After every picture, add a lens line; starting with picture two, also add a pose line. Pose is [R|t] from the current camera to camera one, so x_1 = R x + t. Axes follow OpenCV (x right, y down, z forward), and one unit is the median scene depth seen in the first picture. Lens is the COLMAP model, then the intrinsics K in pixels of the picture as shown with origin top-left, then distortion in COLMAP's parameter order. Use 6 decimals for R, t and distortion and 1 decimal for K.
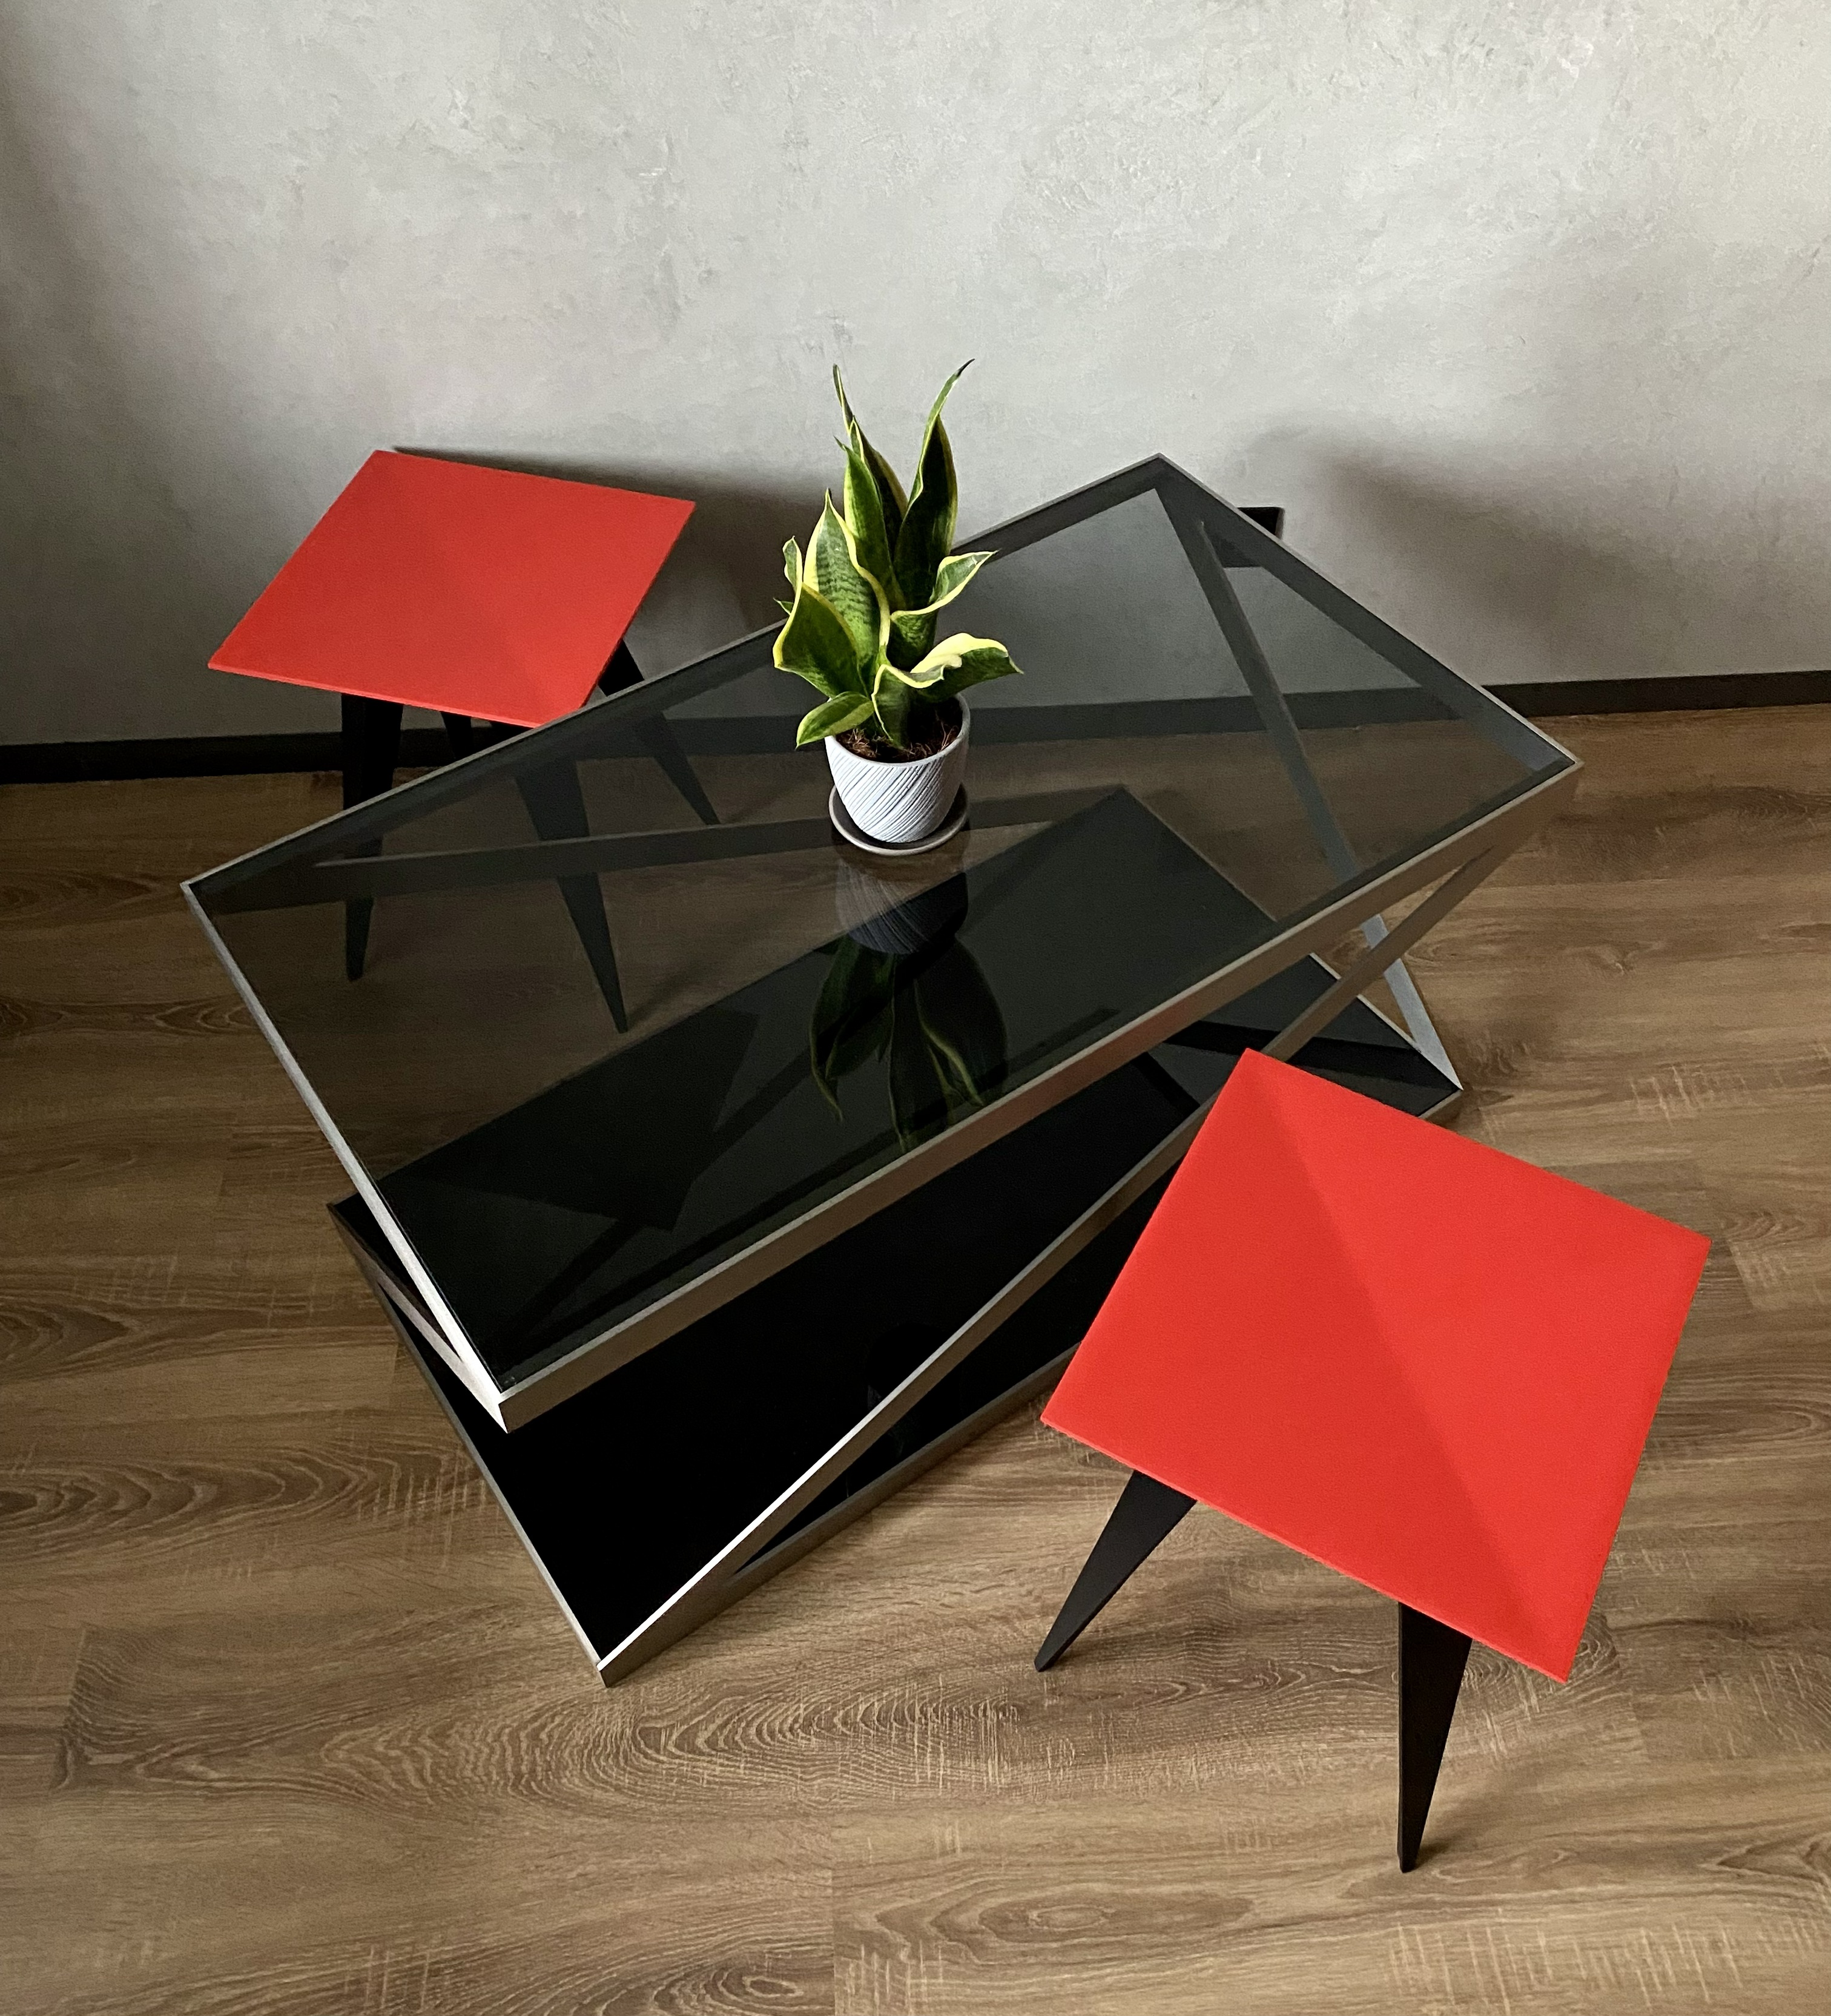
lens RADIAL K [[1881.0, 0, 943.5], [0, 1881.0, 950.7], [0, 0, 1]] dist [0.011782, 0.000000]
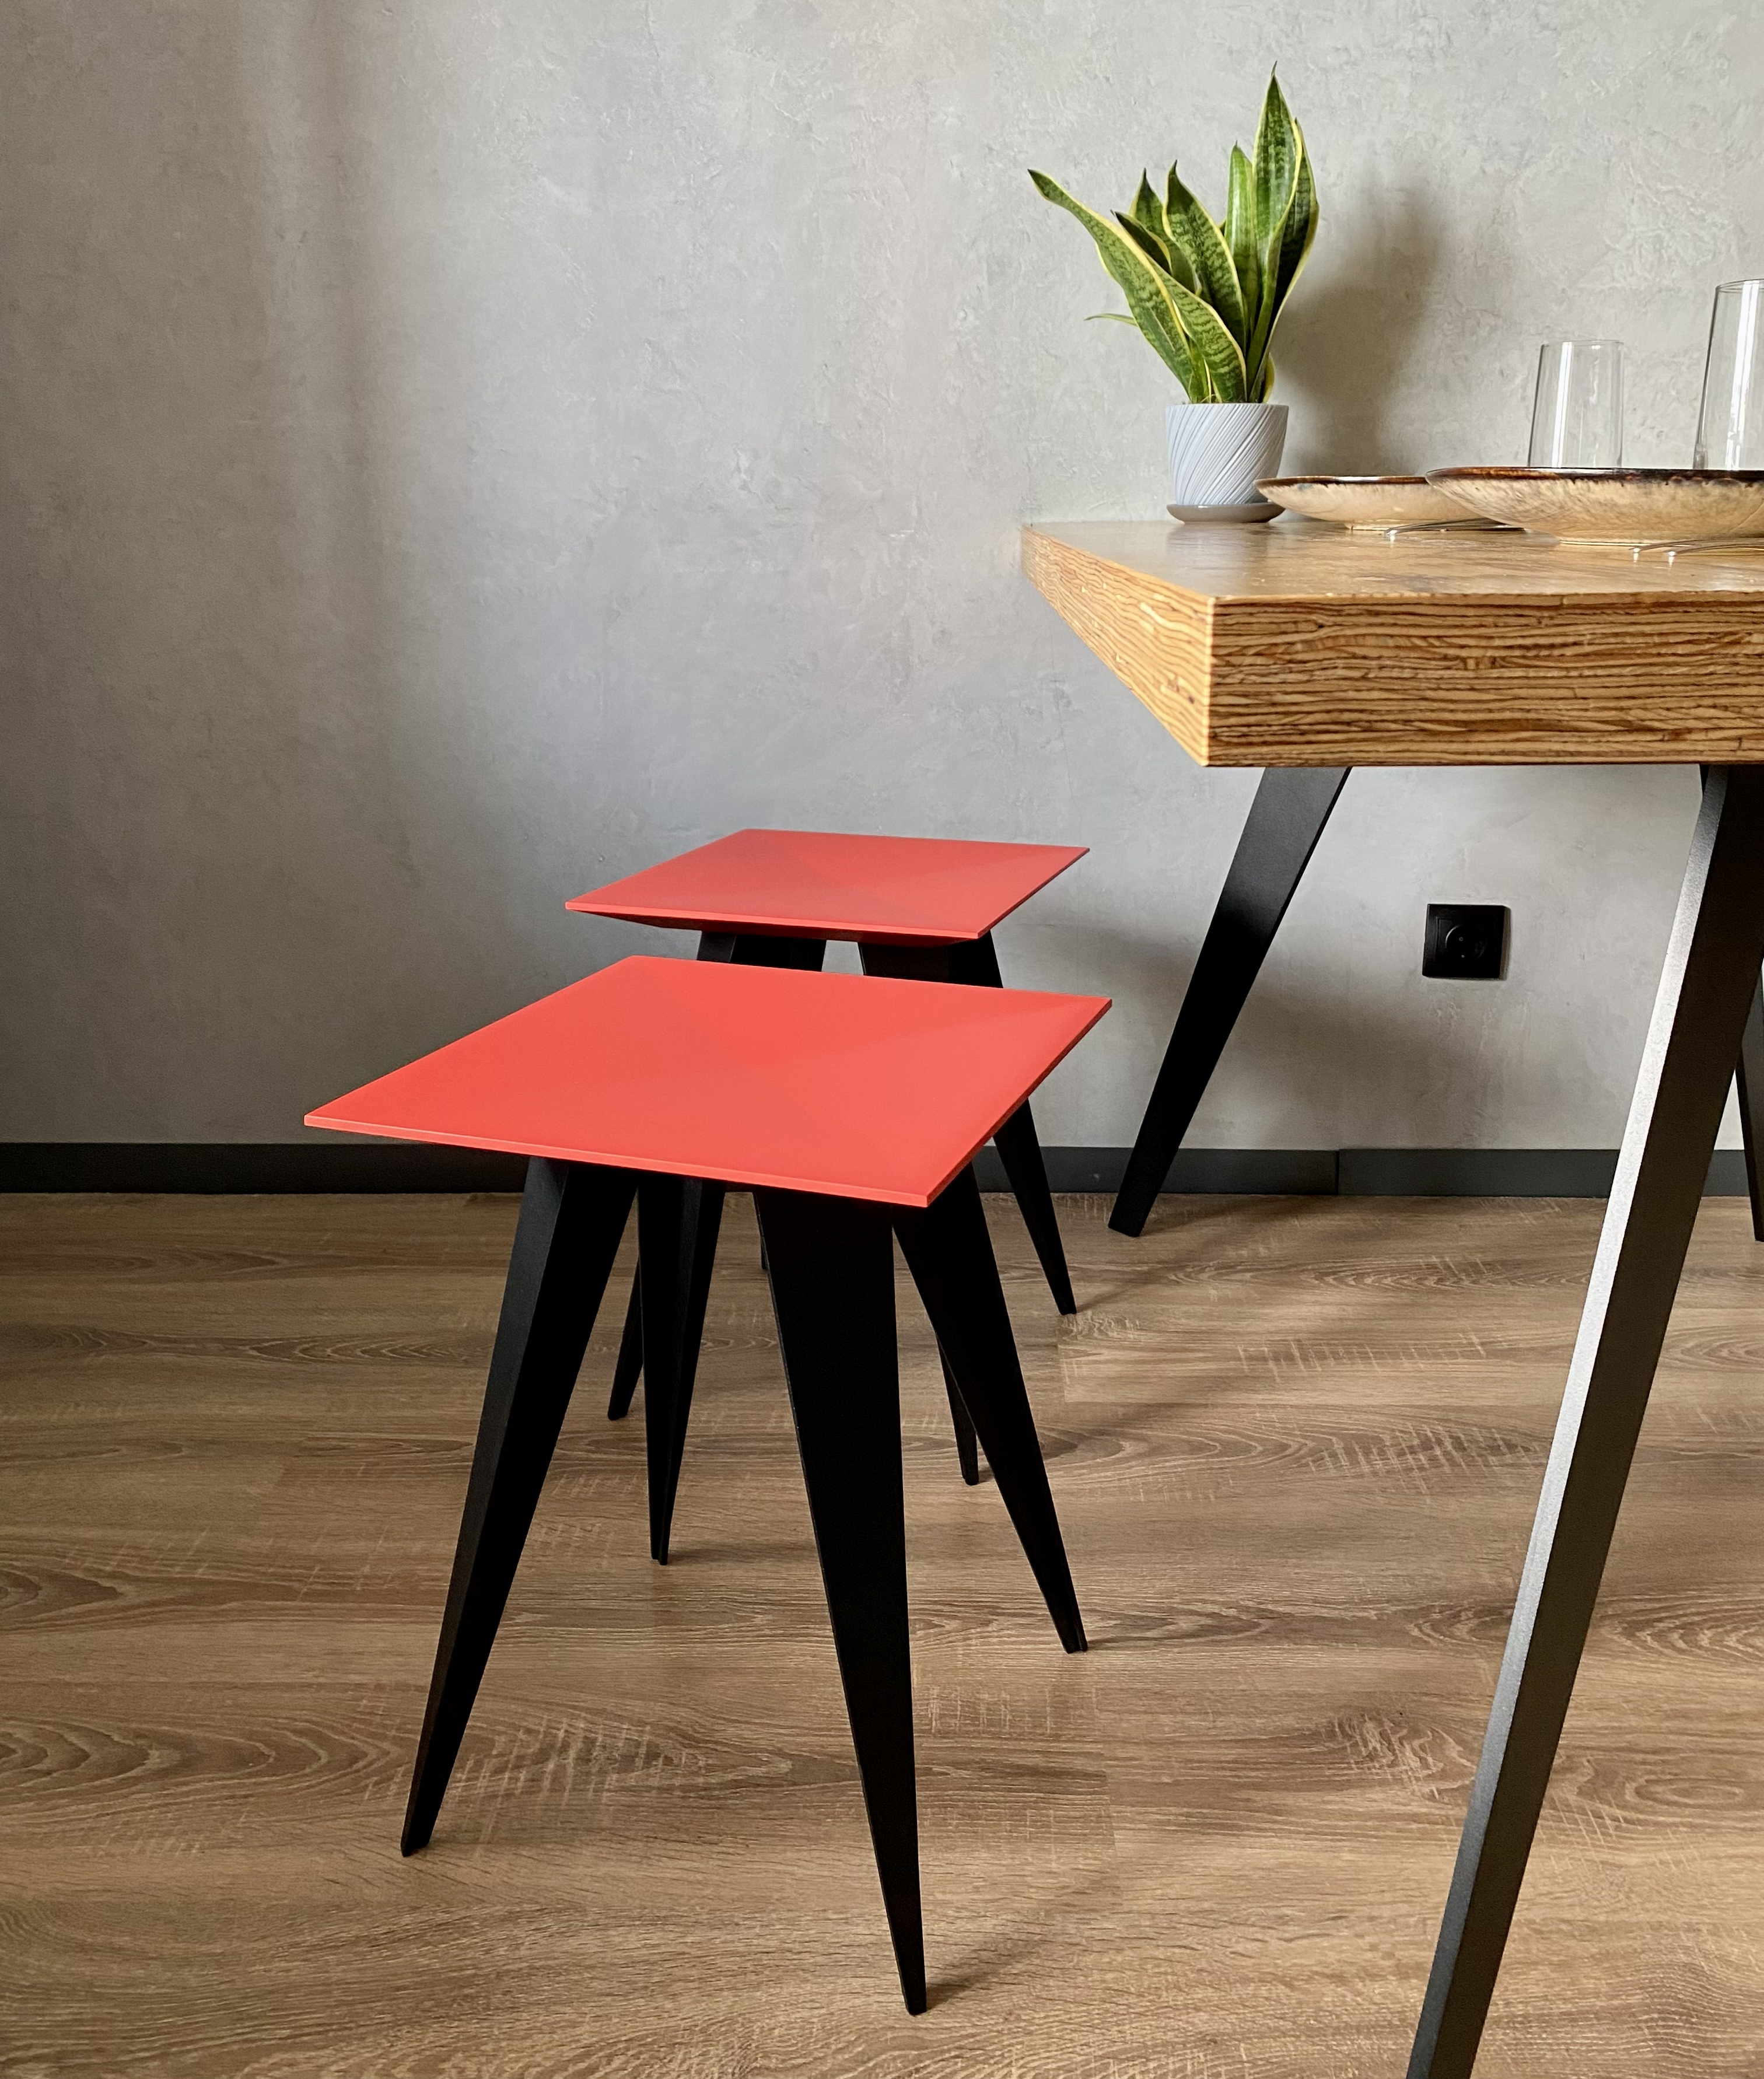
lens RADIAL K [[1809.2, 0, 888.0], [0, 1809.2, 891.5], [0, 0, 1]] dist [0.016230, -0.010835]
pose [[0.995213, 0.010184, -0.097201, -0.059824], [-0.066212, 0.801793, -0.593922, 0.426397], [0.071887, 0.597514, 0.798629, 0.289615]]
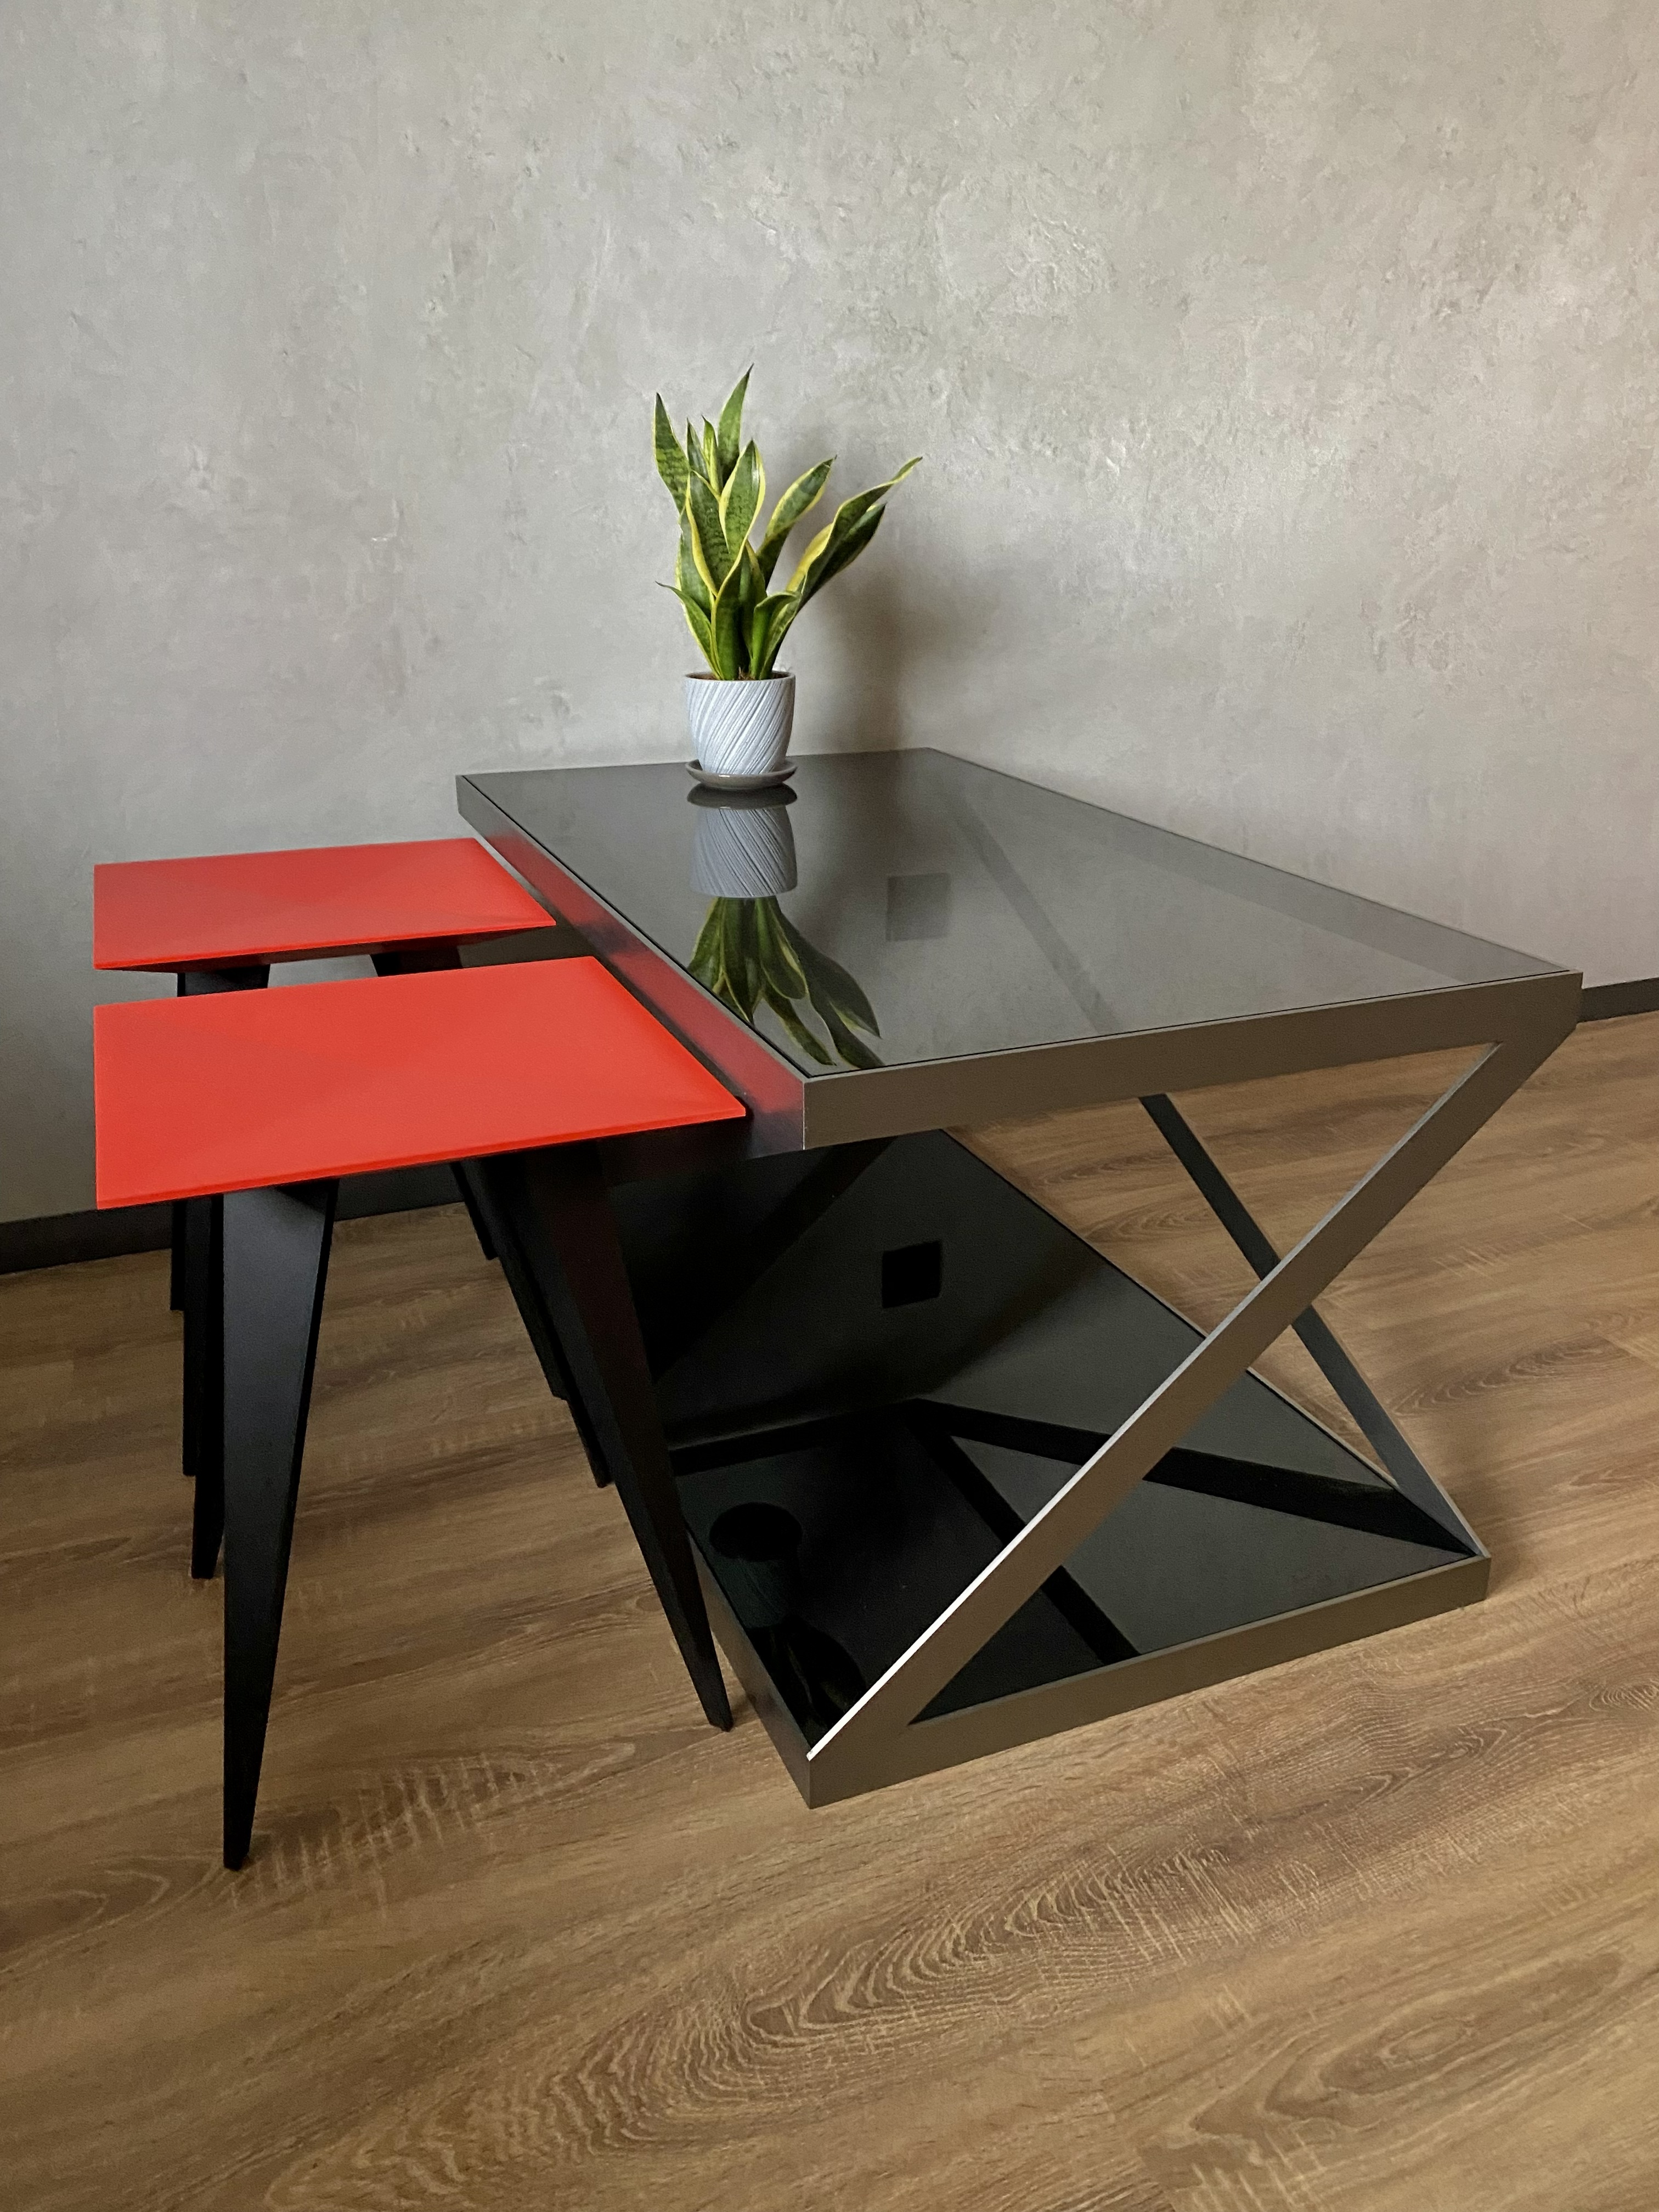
lens RADIAL K [[1699.8, 0, 859.3], [0, 1699.8, 1091.6], [0, 0, 1]] dist [0.017124, -0.013661]
pose [[0.938552, -0.114415, 0.325622, -0.271562], [0.256053, 0.863437, -0.434641, 0.381190], [-0.231425, 0.491310, 0.839677, 0.294334]]
